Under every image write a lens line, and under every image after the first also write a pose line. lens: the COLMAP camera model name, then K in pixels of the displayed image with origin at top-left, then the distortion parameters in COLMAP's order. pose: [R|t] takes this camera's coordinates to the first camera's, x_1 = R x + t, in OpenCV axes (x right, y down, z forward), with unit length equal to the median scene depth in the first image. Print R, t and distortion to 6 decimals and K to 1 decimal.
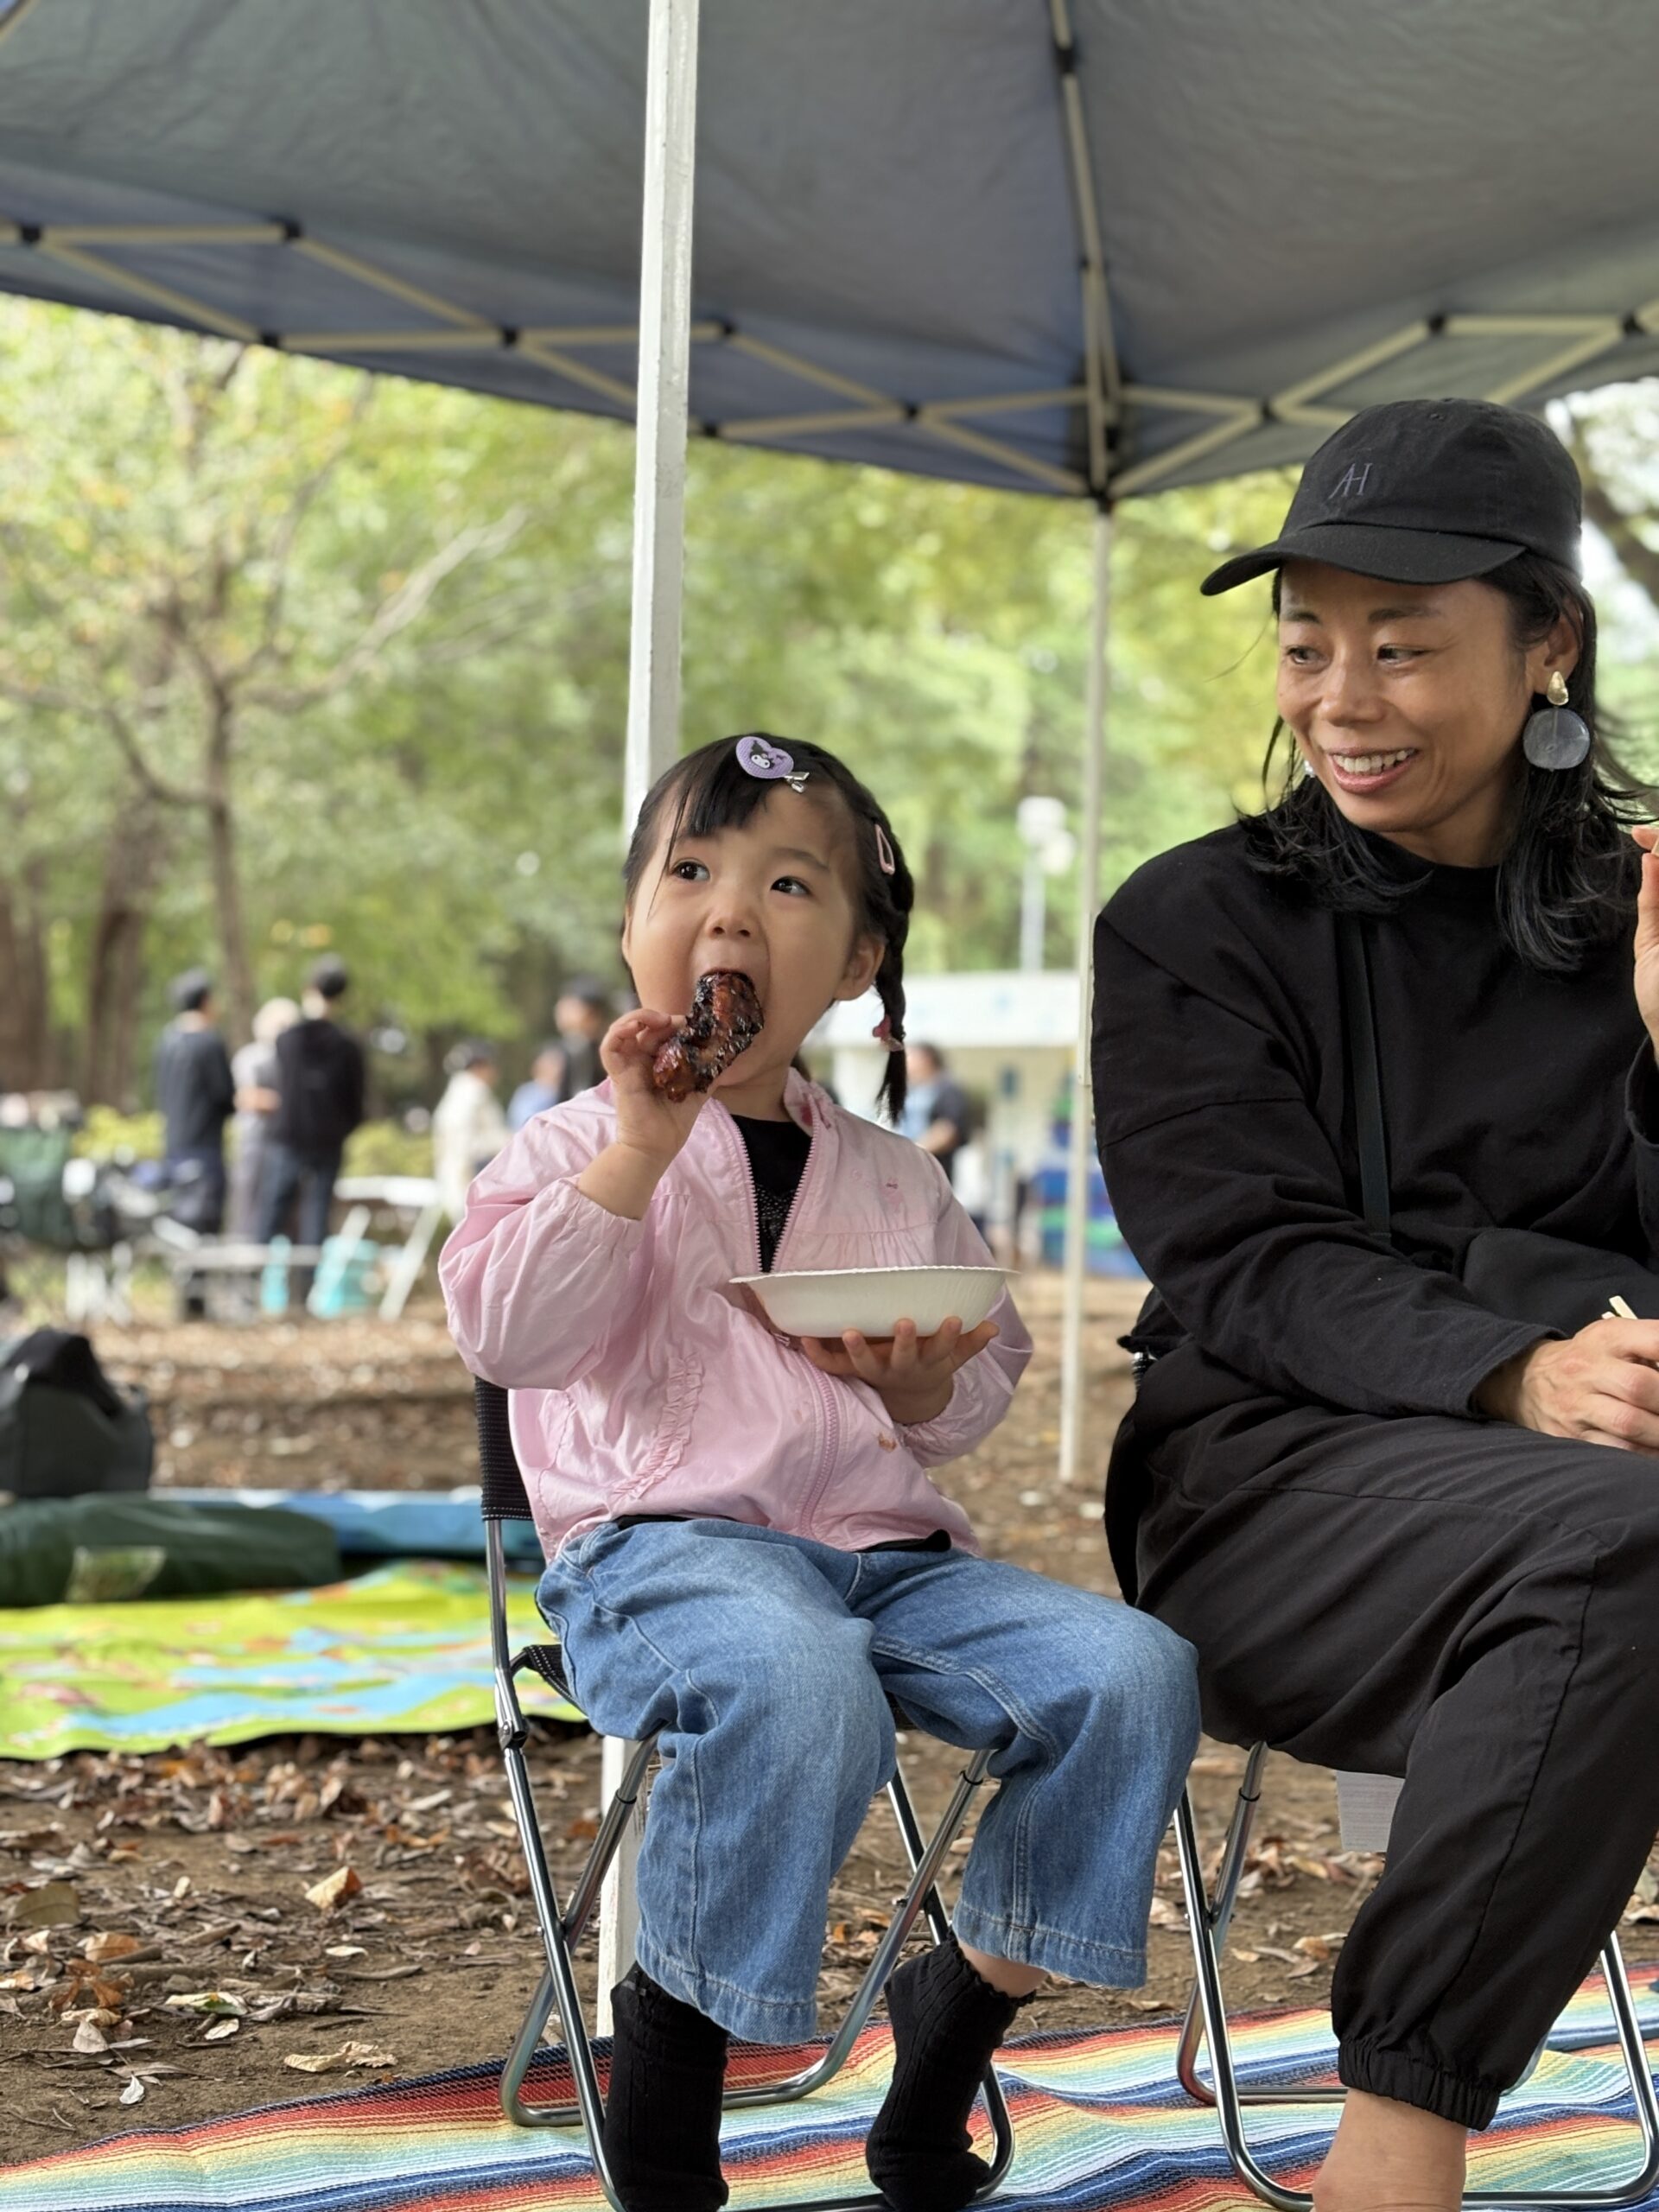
lens RADIAL K [[3393.0, 0, 828.8], [0, 3393.0, 1108.1], [0, 0, 1]] dist [-0.014598, 0.000000]
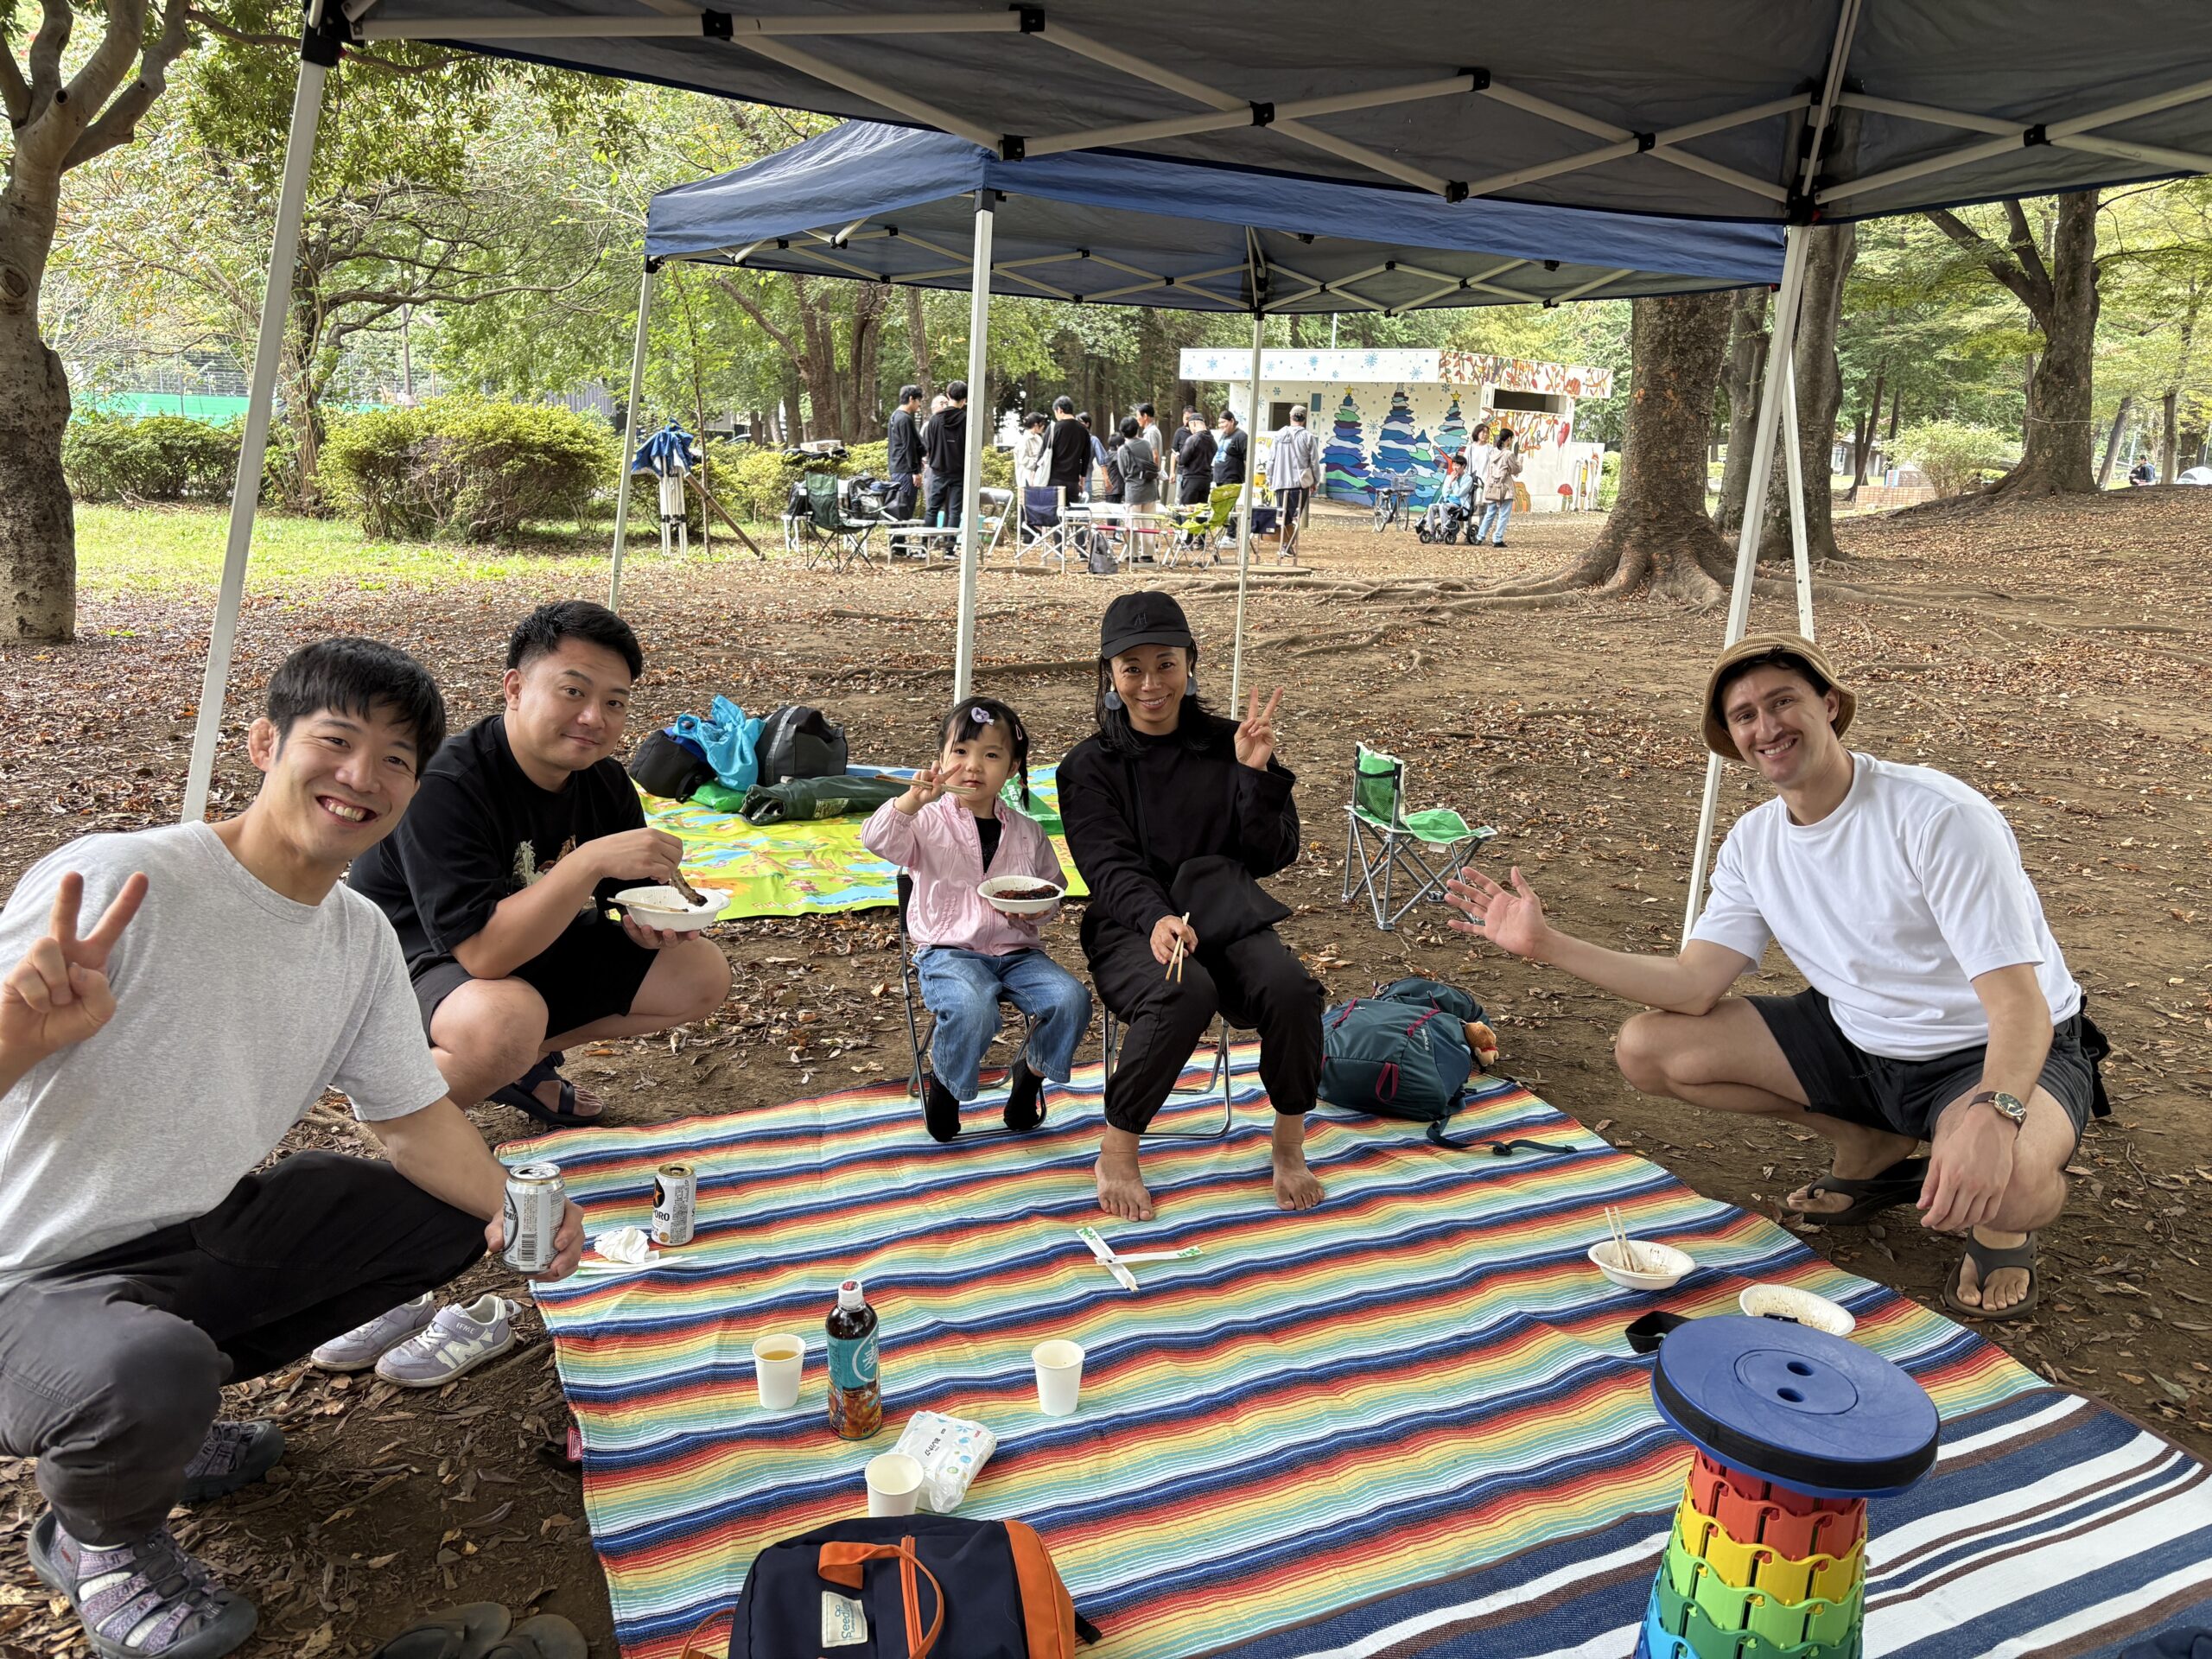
lens RADIAL K [[1665.5, 0, 1108.6], [0, 1665.5, 827.6], [0, 0, 1]] dist [0.071317, 0.000471]
pose [[0.997364, 0.032998, -0.064617, 0.174190], [-0.016032, 0.968809, 0.247288, -0.327040], [0.070761, -0.245600, 0.966785, -0.484690]]
